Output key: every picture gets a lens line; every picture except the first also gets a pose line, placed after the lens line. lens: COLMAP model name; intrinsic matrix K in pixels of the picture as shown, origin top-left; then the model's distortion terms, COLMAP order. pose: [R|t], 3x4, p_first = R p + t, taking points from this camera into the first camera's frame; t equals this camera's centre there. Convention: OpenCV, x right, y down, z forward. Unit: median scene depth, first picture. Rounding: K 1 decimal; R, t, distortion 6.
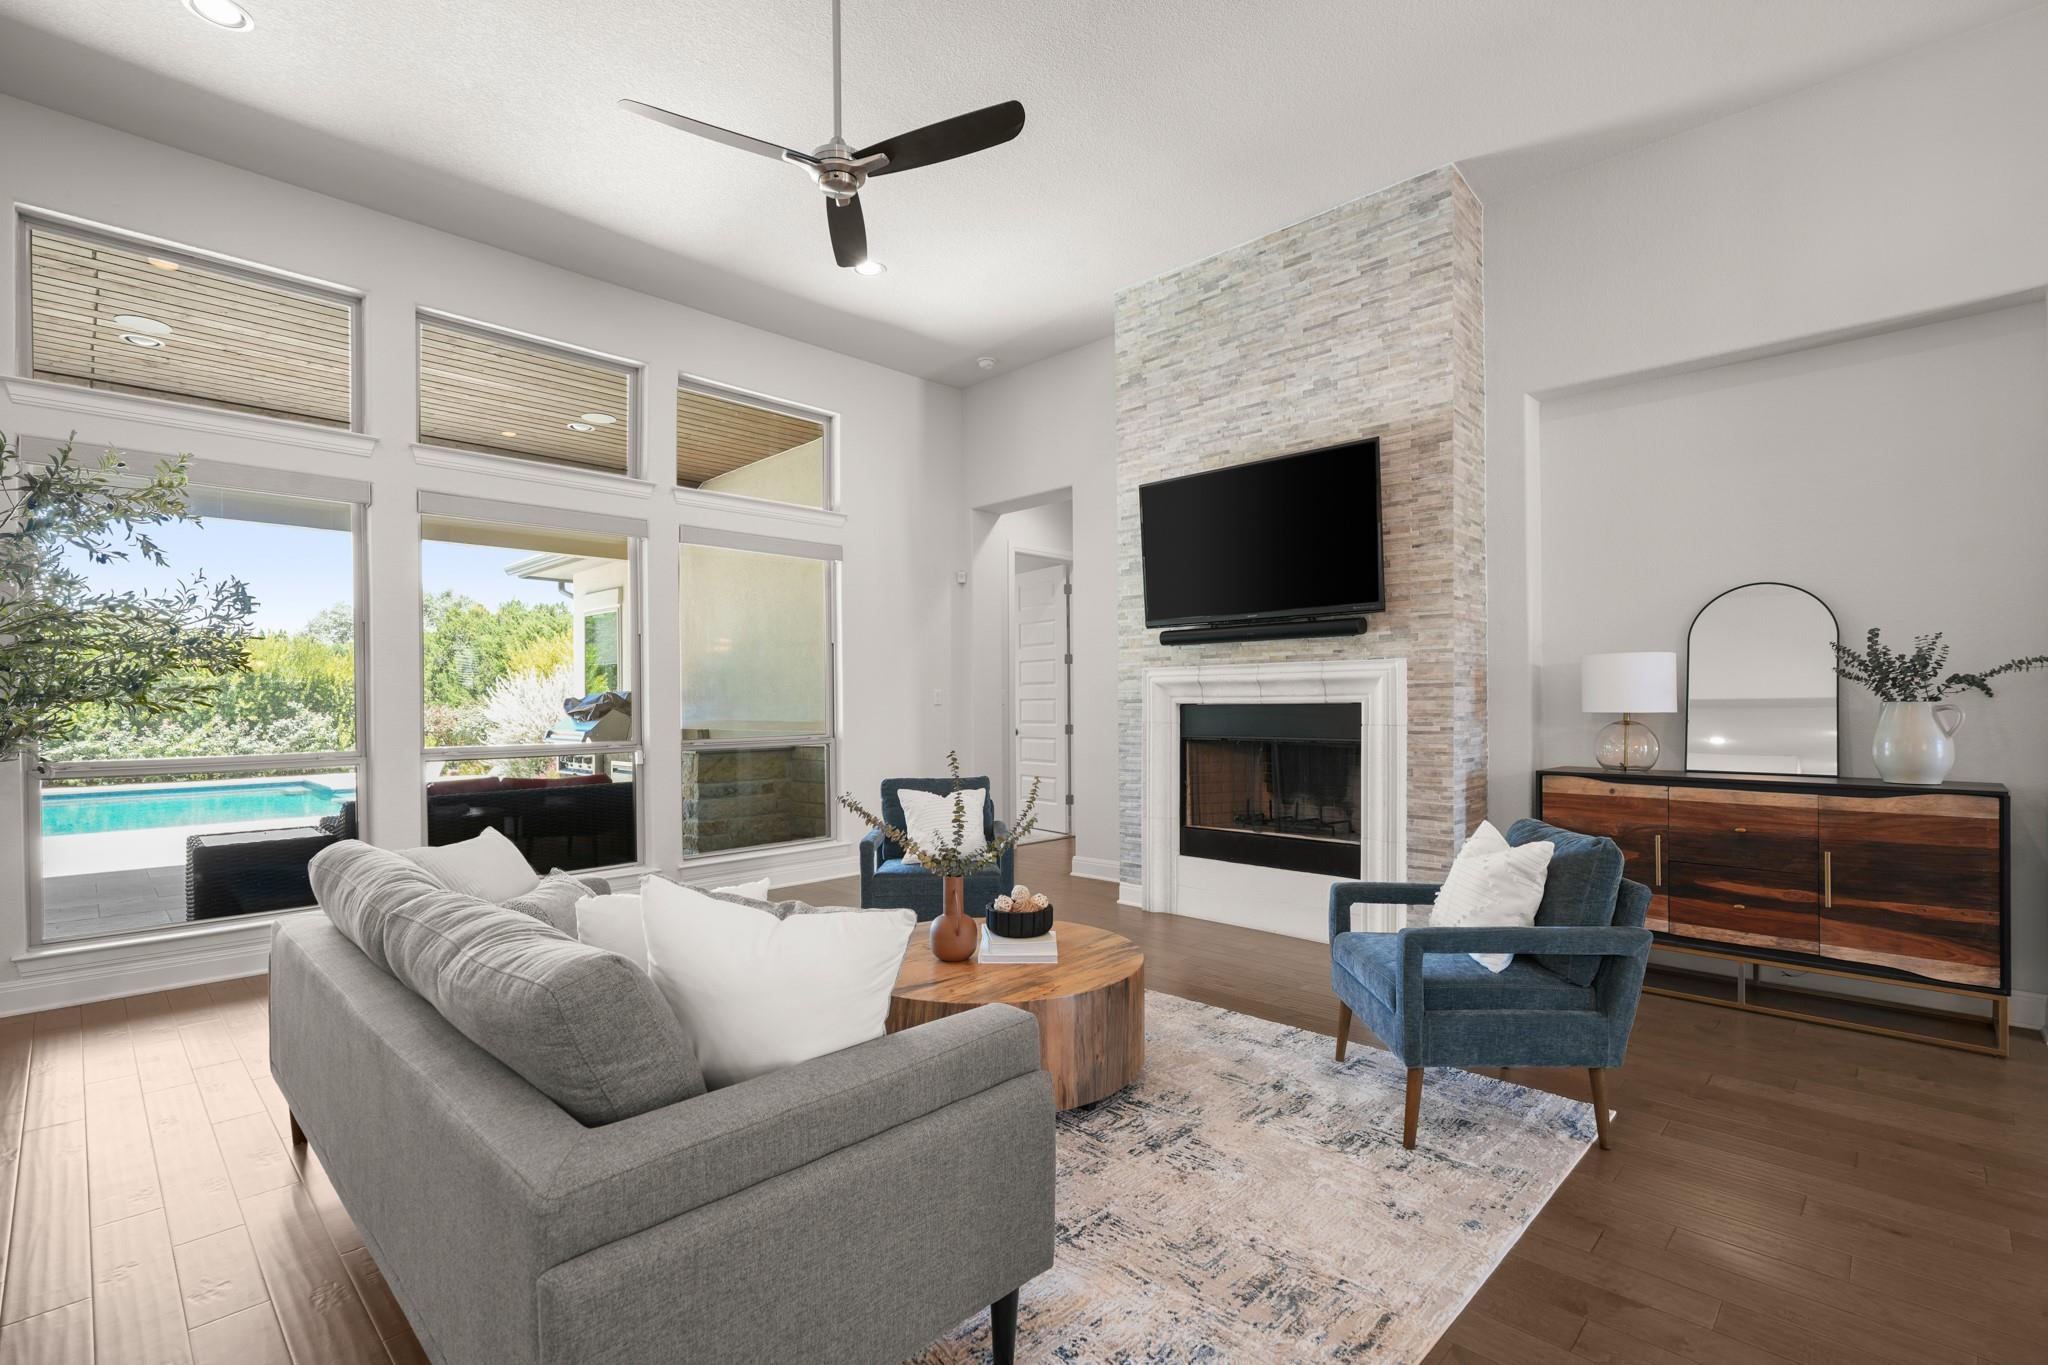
lens RADIAL K [[938.9, 0, 1016.1], [0, 938.9, 701.0], [0, 0, 1]] dist [-0.004394, -0.000235]
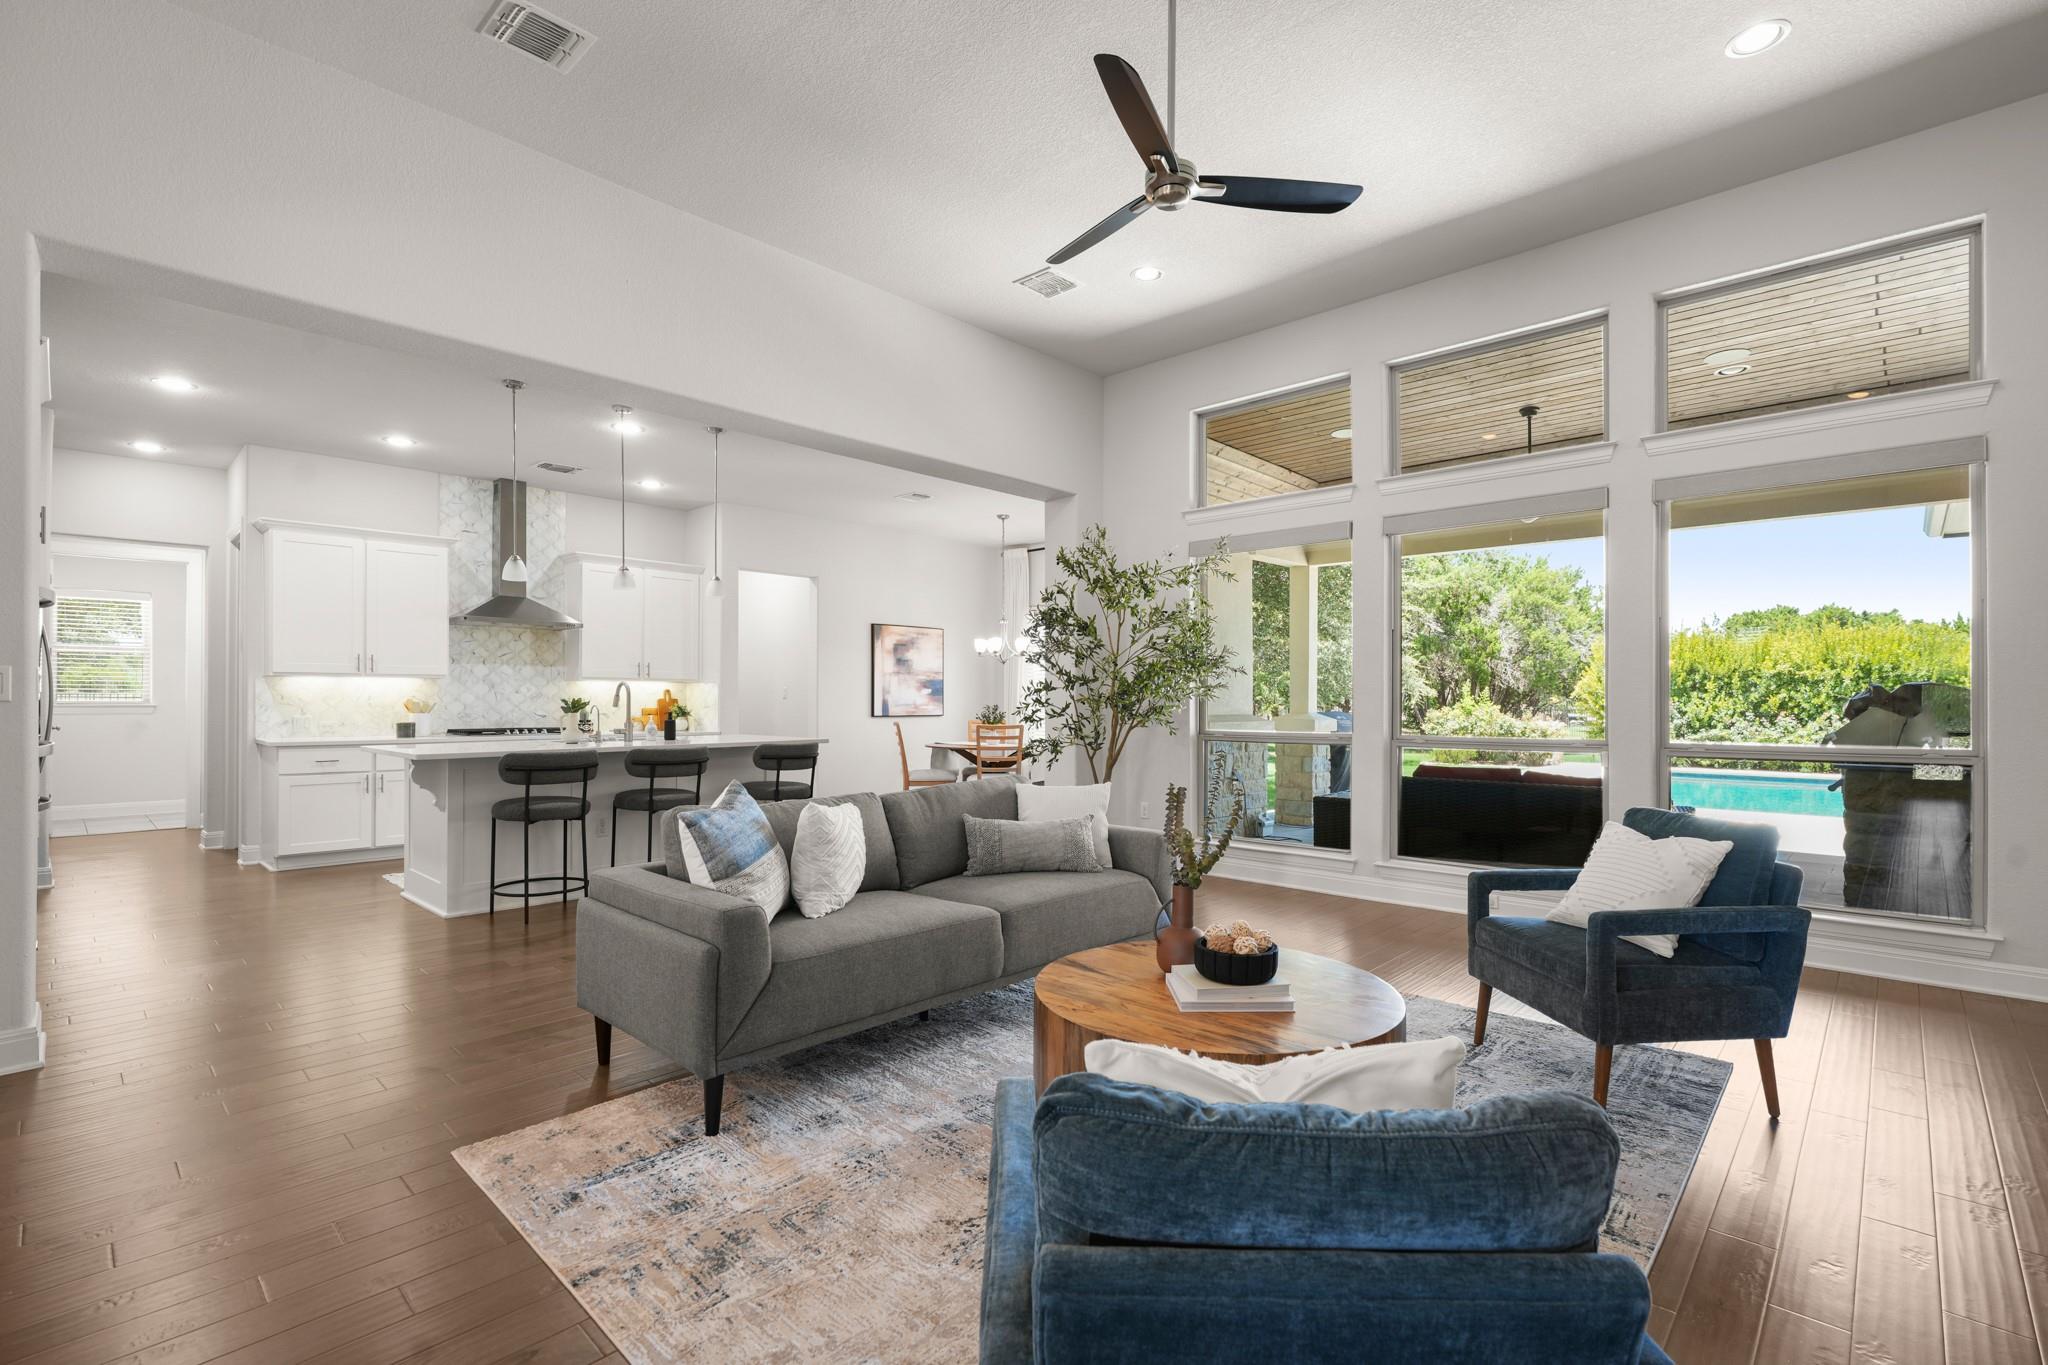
lens RADIAL K [[923.0, 0, 1031.1], [0, 923.0, 691.0], [0, 0, 1]] dist [-0.002016, -0.000312]
pose [[0.024312, -0.002811, -0.999700, 0.554403], [-0.001308, 0.999995, -0.002844, -0.000005], [0.999704, 0.001377, 0.024309, 0.551237]]
